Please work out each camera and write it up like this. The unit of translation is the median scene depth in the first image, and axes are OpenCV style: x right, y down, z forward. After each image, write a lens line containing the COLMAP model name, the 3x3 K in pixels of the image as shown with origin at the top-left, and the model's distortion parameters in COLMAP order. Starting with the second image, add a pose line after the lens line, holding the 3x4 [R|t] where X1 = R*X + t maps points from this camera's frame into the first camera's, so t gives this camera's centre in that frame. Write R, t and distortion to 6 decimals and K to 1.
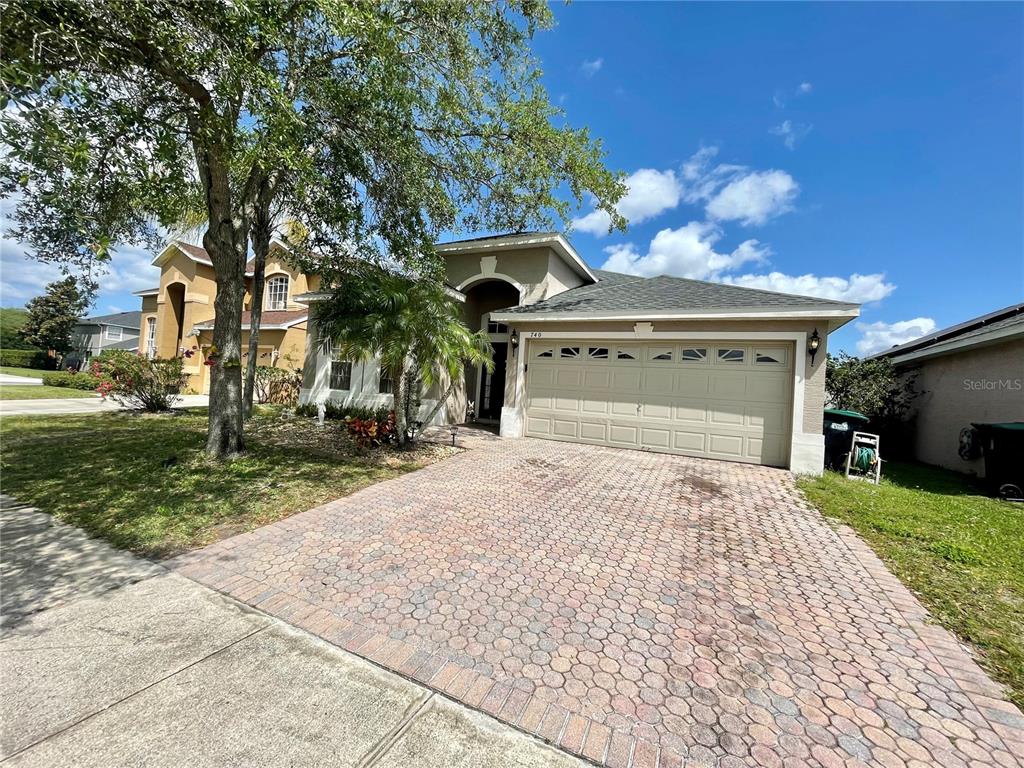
lens RADIAL K [[412.5, 0, 511.4], [0, 412.5, 383.4], [0, 0, 1]] dist [-0.002620, 0.000669]
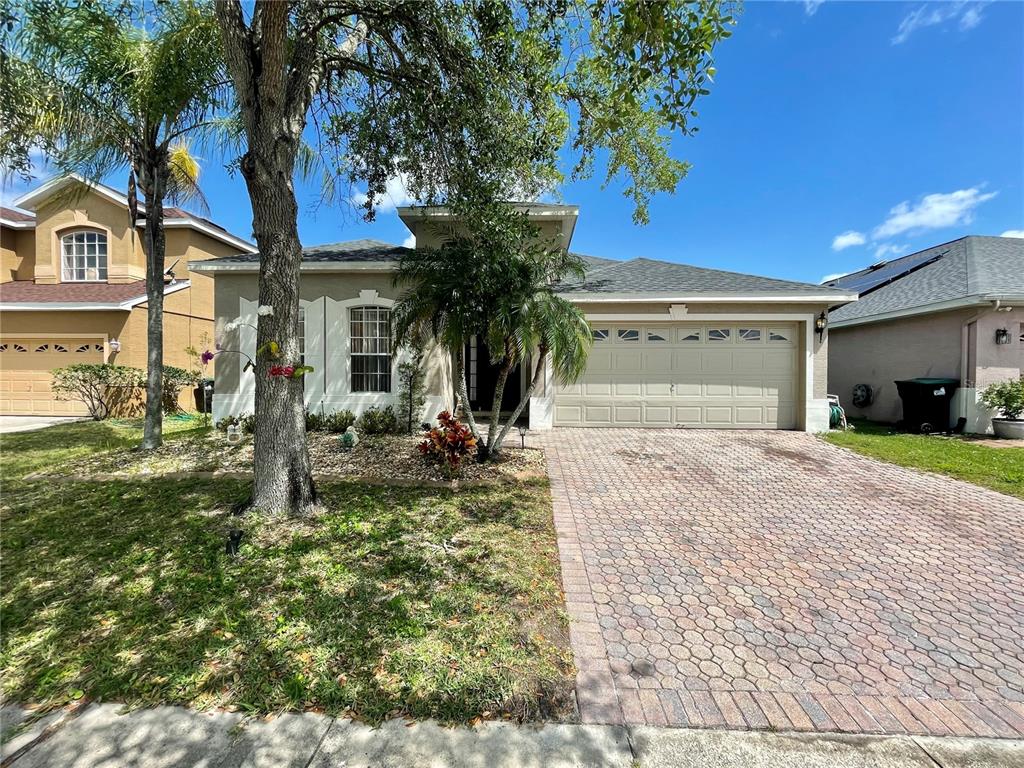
lens RADIAL K [[414.0, 0, 511.7], [0, 414.0, 382.6], [0, 0, 1]] dist [-0.003440, -0.000128]
pose [[0.917658, -0.071058, 0.390966, -0.514444], [0.051056, 0.996811, 0.061333, -0.041432], [-0.394077, -0.036322, 0.918359, 0.229184]]
